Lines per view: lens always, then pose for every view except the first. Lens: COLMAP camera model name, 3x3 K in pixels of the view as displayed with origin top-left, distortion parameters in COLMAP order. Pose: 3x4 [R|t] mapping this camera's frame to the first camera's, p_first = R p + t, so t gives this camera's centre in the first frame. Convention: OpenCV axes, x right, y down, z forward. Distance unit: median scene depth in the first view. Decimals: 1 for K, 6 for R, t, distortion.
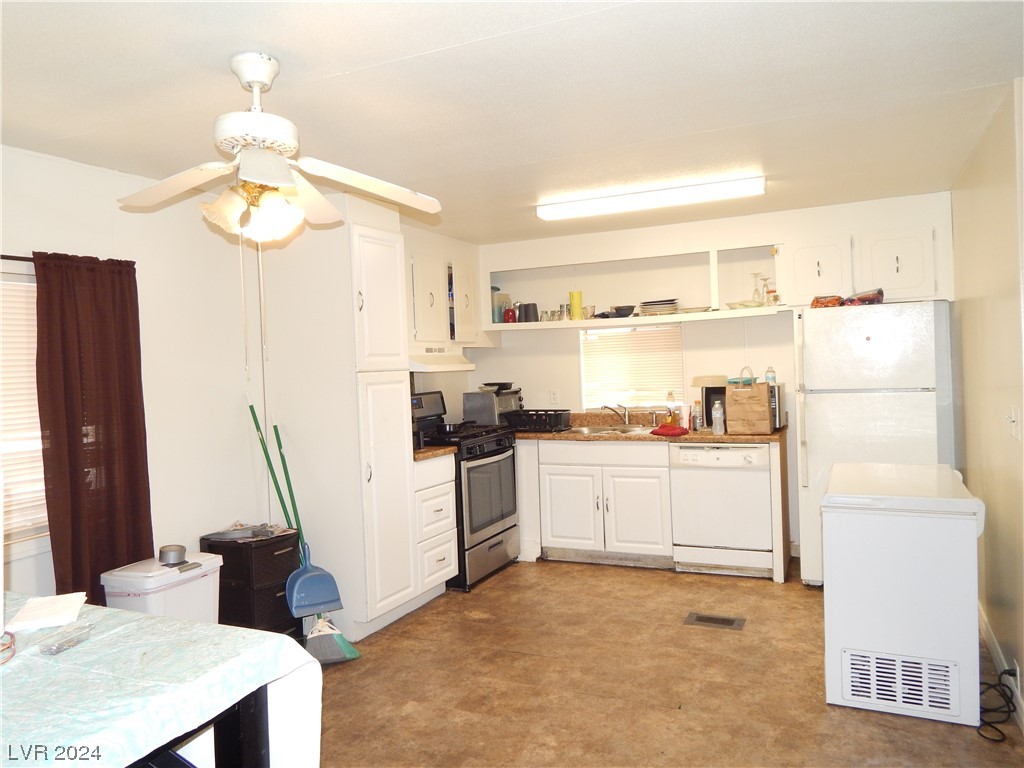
lens RADIAL K [[750.5, 0, 510.5], [0, 750.5, 362.5], [0, 0, 1]] dist [0.006066, 0.000672]
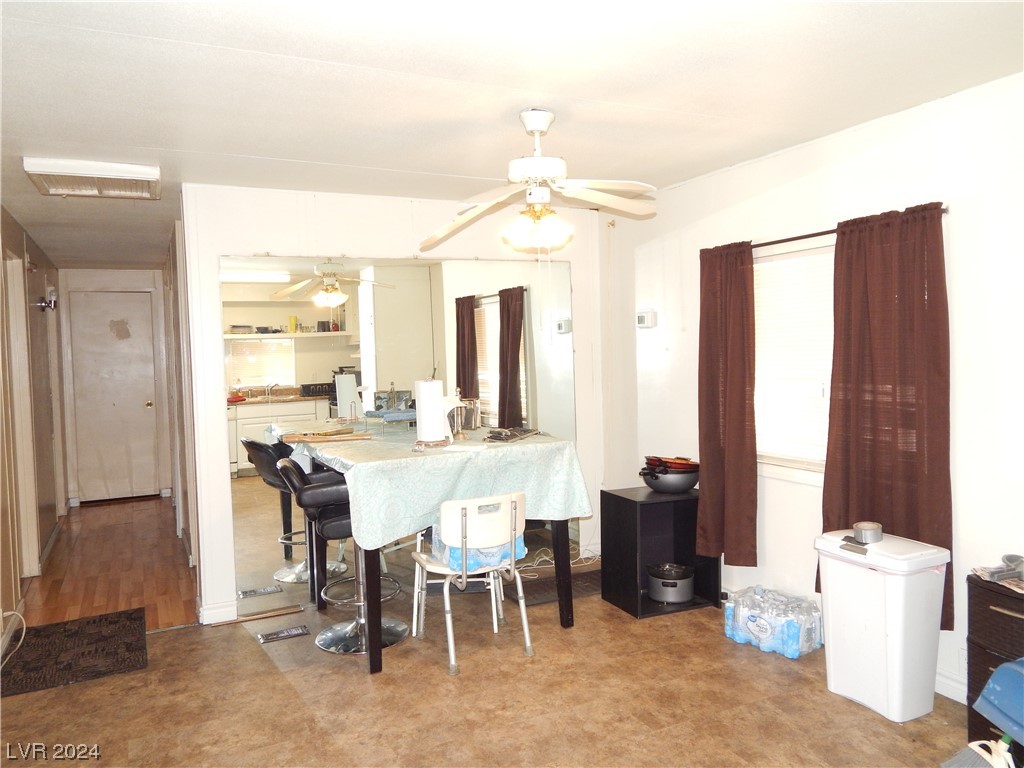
lens RADIAL K [[750.5, 0, 510.5], [0, 750.5, 362.5], [0, 0, 1]] dist [0.006066, 0.000672]
pose [[-0.616822, 0.088153, -0.782150, 0.334484], [0.058547, 0.996094, 0.066094, -0.025350], [0.784922, -0.005024, -0.619574, 0.779771]]
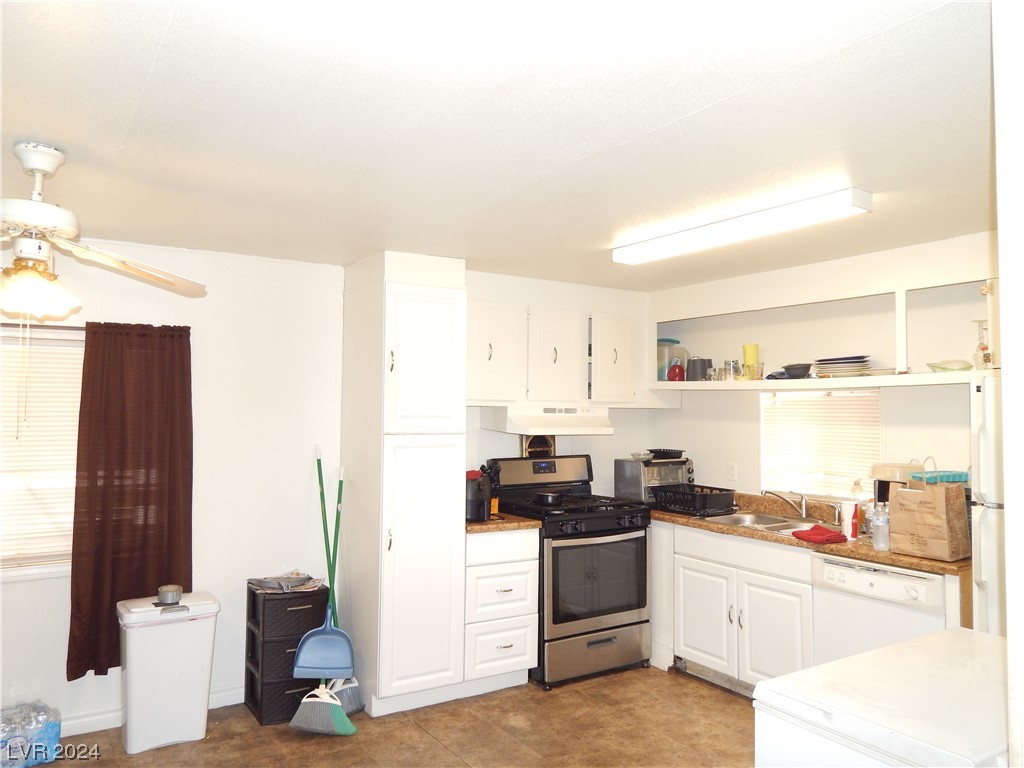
lens RADIAL K [[750.5, 0, 510.5], [0, 750.5, 362.5], [0, 0, 1]] dist [0.006066, 0.000672]
pose [[0.847465, 0.012855, -0.530696, 0.349530], [-0.041420, 0.998260, -0.041963, -0.035759], [0.529233, 0.057544, 0.846523, 0.202321]]
